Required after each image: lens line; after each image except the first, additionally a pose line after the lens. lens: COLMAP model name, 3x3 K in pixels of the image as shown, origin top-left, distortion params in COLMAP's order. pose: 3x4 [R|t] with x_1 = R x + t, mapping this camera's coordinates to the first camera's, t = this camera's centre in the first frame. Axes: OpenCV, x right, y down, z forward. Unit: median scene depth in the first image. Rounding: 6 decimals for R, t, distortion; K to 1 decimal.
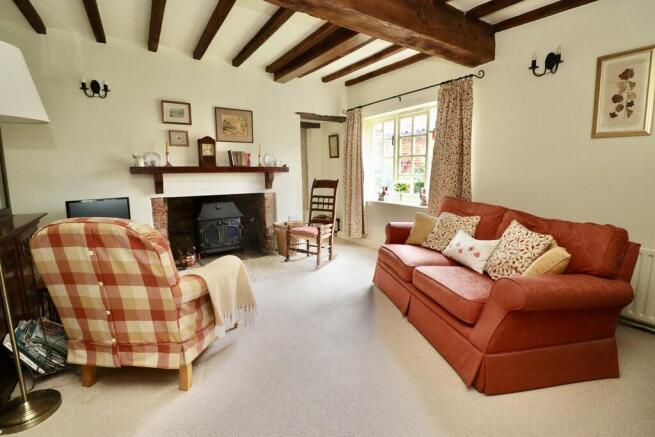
lens RADIAL K [[302.3, 0, 331.3], [0, 302.3, 214.4], [0, 0, 1]] dist [-0.000216, -0.013576]
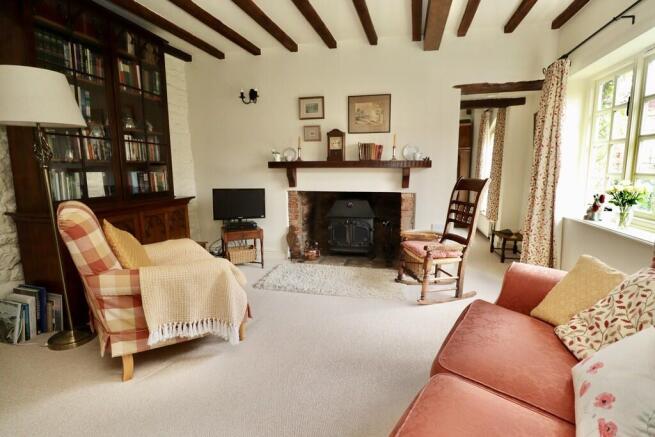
lens RADIAL K [[302.3, 0, 331.3], [0, 302.3, 214.4], [0, 0, 1]] dist [-0.000216, -0.013576]
pose [[0.682573, 0.113911, -0.721885, 0.266802], [-0.106928, 0.992714, 0.055541, -0.040298], [0.722953, 0.039279, 0.689780, 0.318464]]
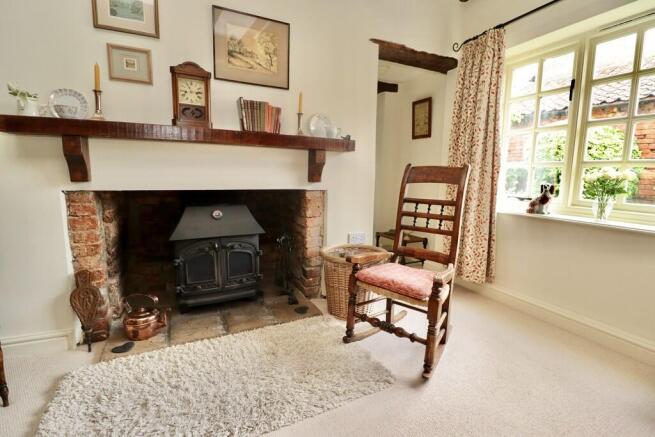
lens RADIAL K [[302.3, 0, 331.3], [0, 302.3, 214.4], [0, 0, 1]] dist [-0.000216, -0.013576]
pose [[0.990276, 0.043279, -0.132216, -0.114280], [-0.044735, 0.998966, -0.008061, -0.028538], [0.131730, 0.013897, 0.991188, 0.522598]]
